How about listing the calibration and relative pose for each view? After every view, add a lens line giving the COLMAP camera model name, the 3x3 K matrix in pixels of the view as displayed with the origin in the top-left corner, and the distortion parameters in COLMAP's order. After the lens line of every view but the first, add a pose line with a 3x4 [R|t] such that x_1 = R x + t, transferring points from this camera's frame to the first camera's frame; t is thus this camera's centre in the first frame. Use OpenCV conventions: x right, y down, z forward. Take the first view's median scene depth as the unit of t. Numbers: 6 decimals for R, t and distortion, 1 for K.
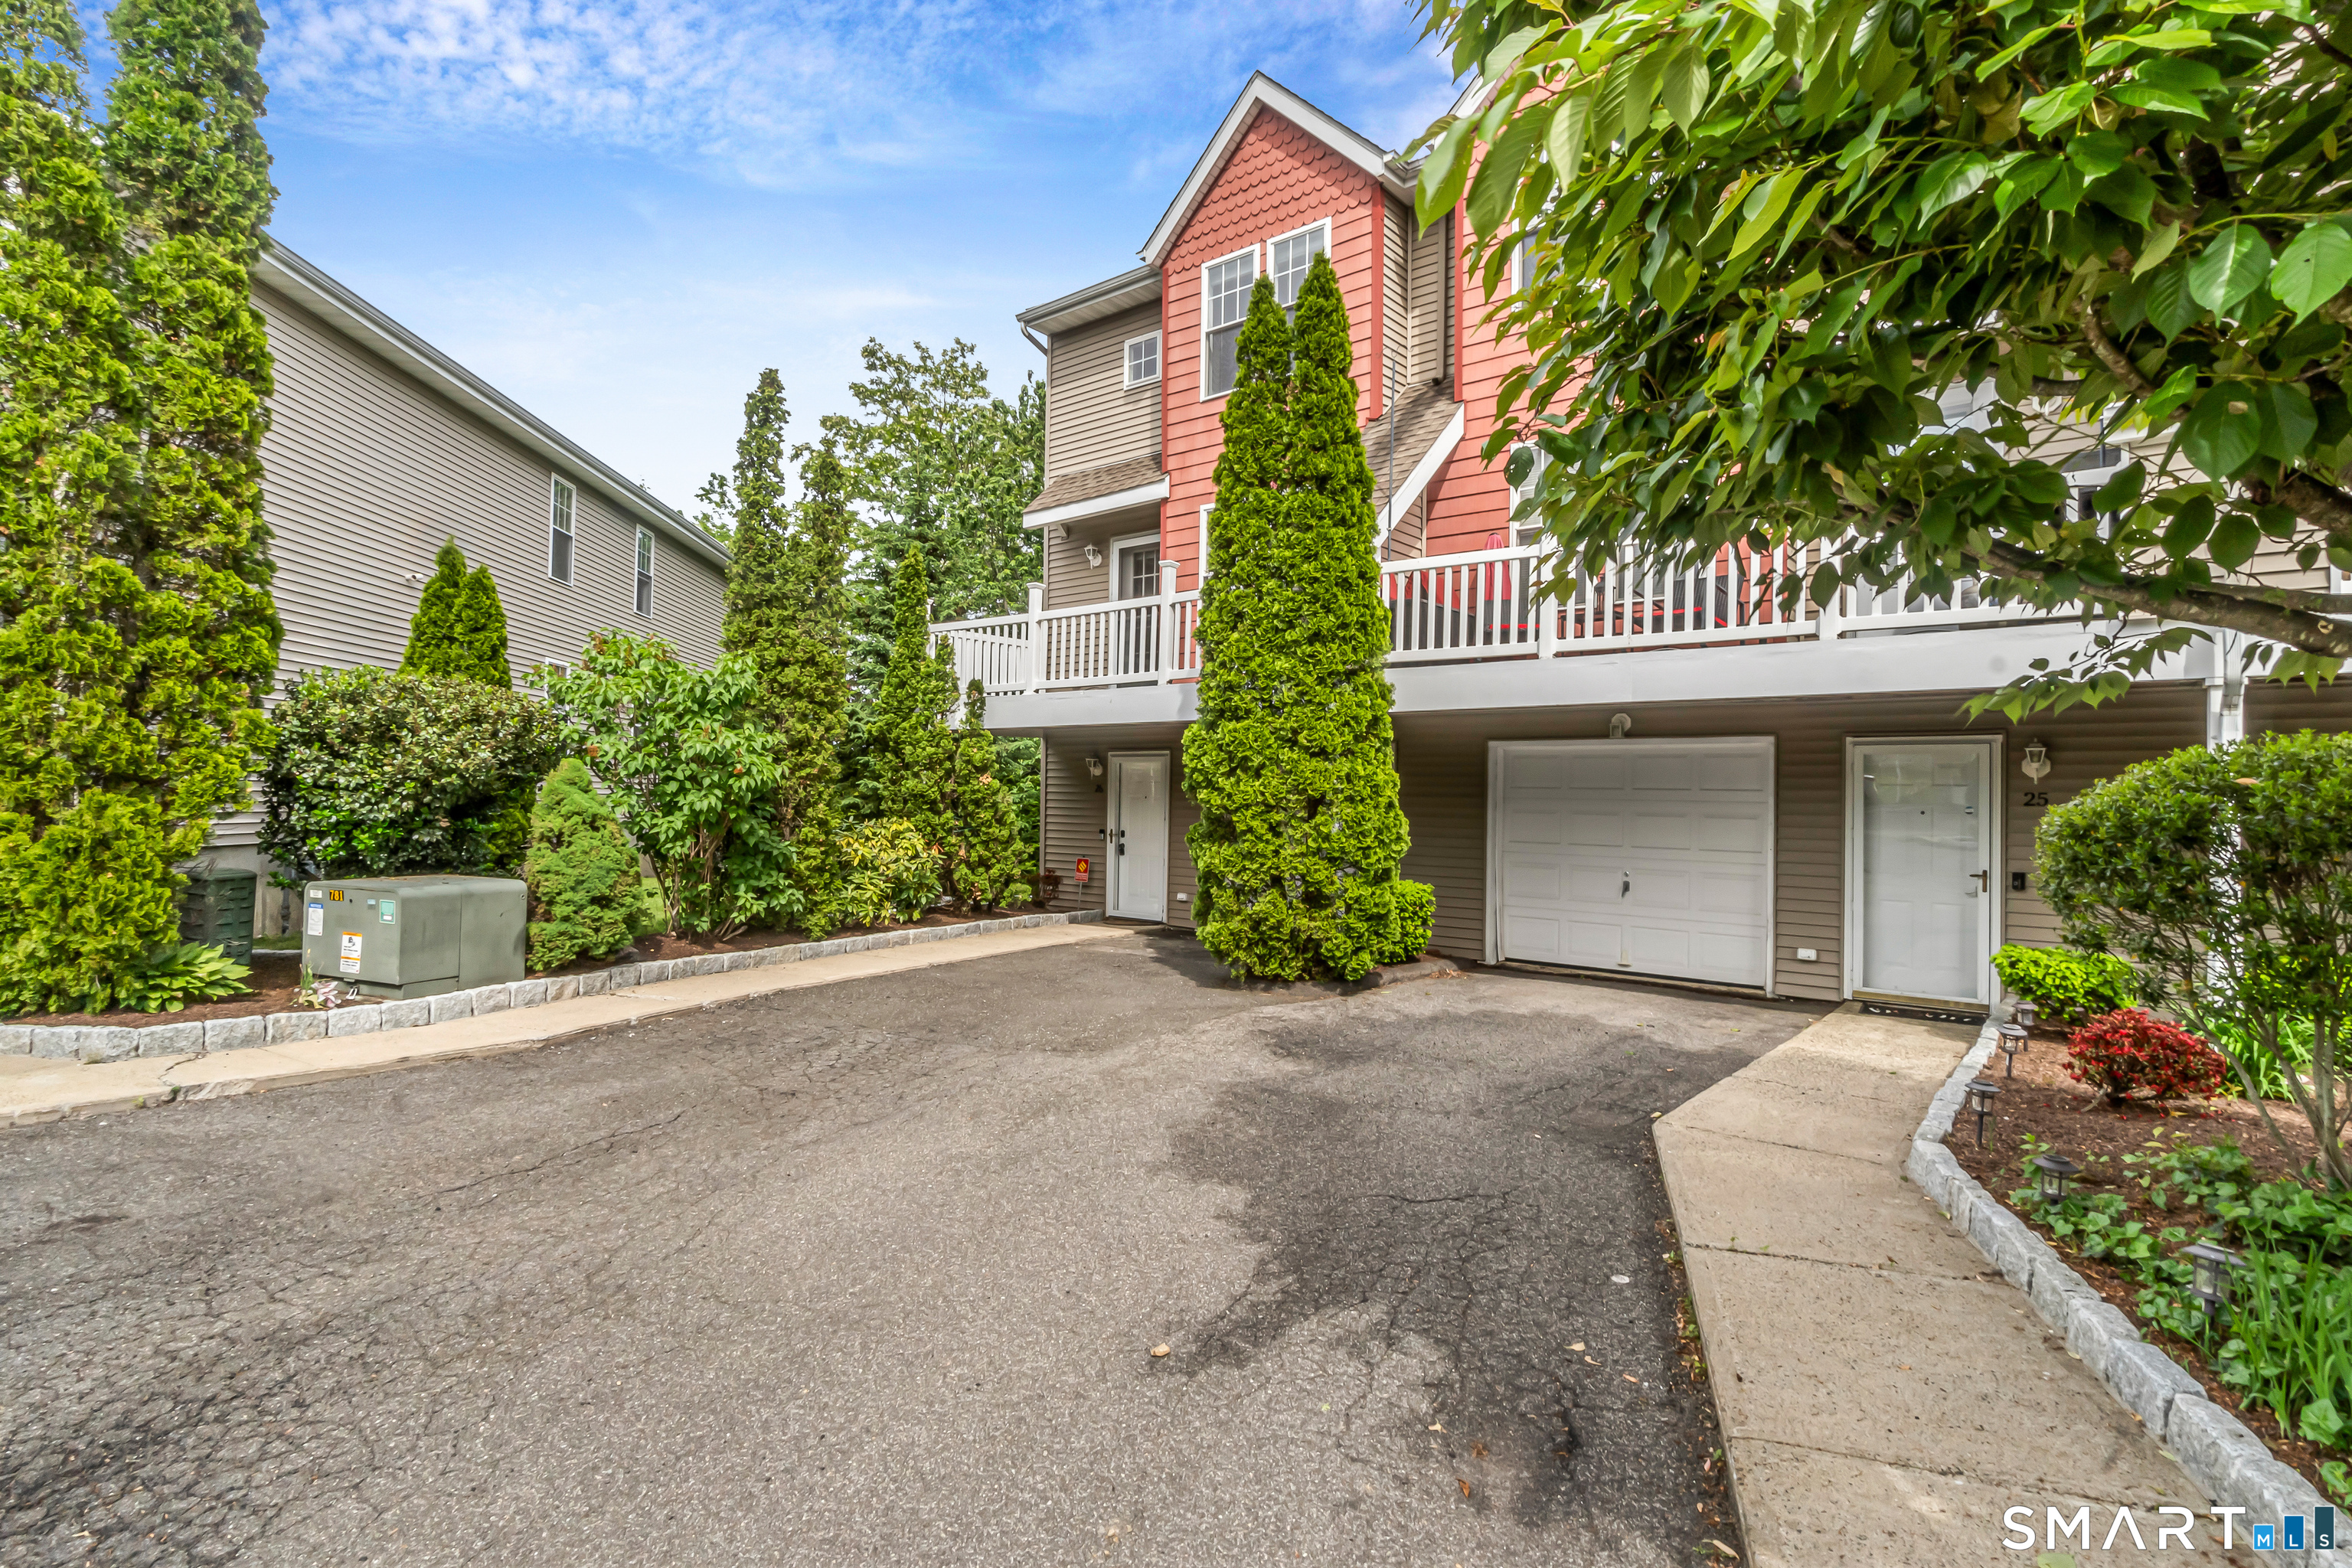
lens RADIAL K [[1108.6, 0, 1168.0], [0, 1108.6, 784.3], [0, 0, 1]] dist [-0.002519, 0.000832]
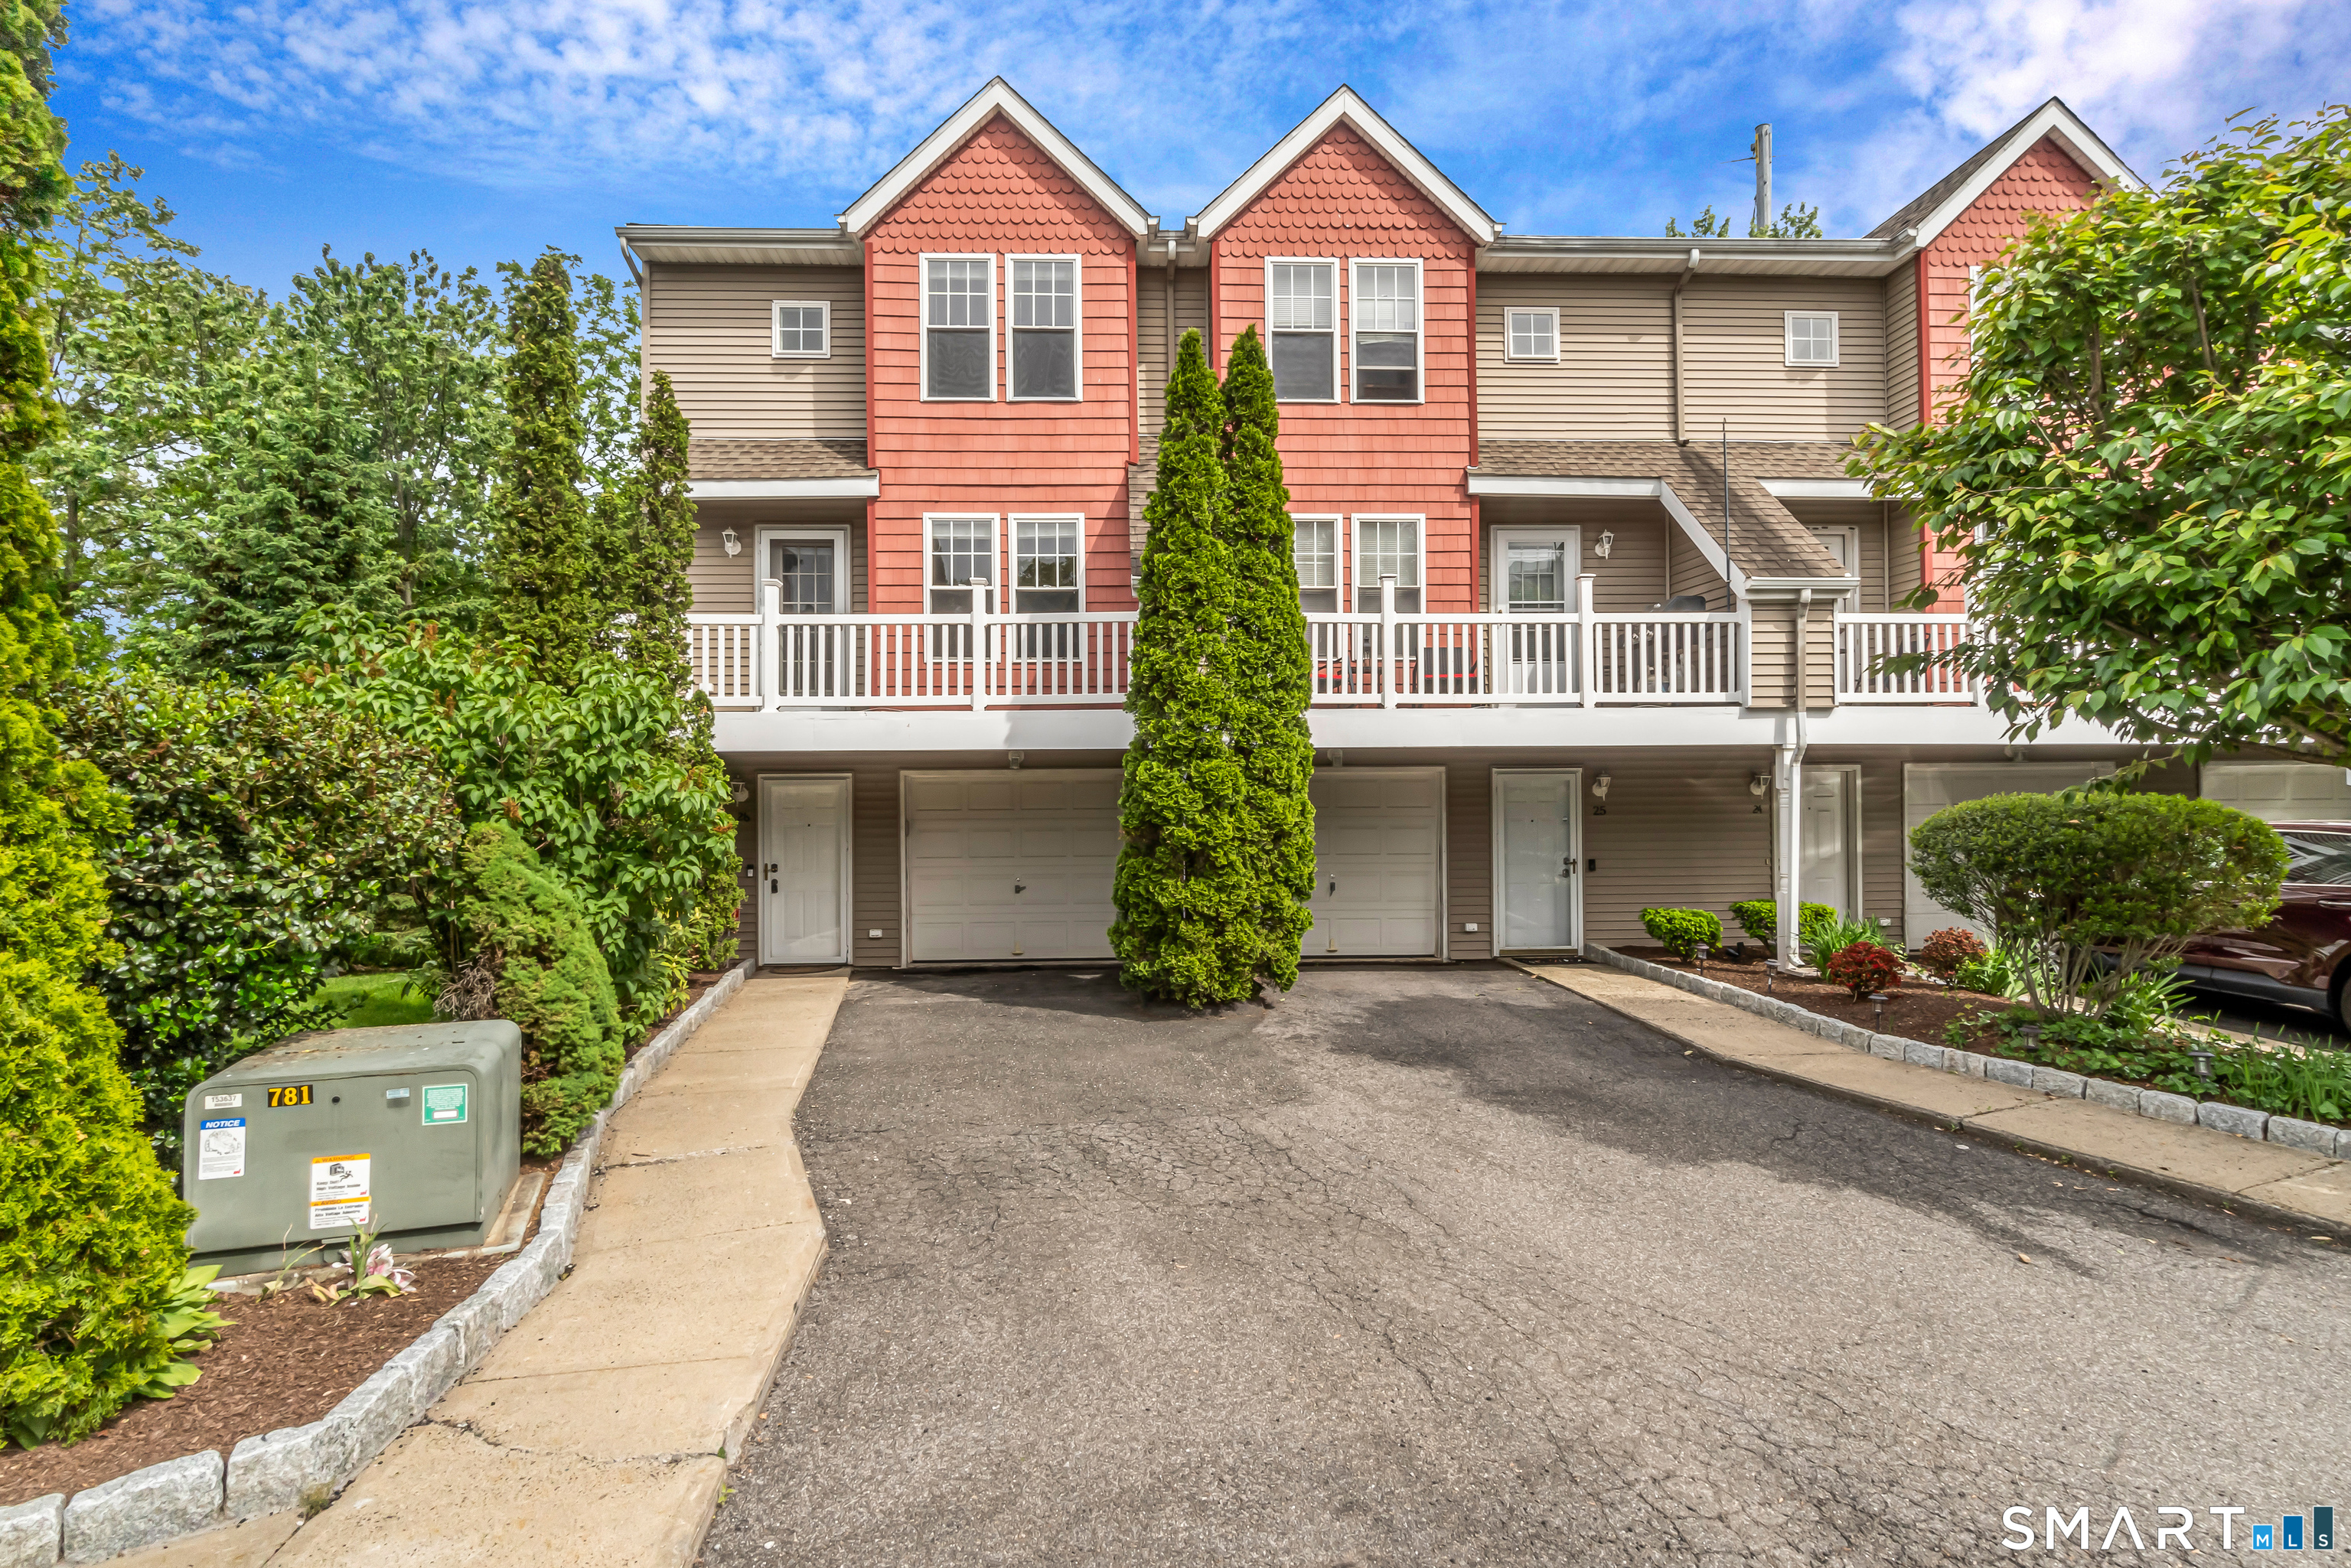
lens RADIAL K [[1108.1, 0, 1167.1], [0, 1108.1, 782.7], [0, 0, 1]] dist [-0.002519, 0.000832]
pose [[0.752018, -0.016383, 0.658939, -0.664065], [0.011808, 0.999865, 0.011383, -0.049012], [-0.659037, -0.000780, 0.752111, 0.247953]]
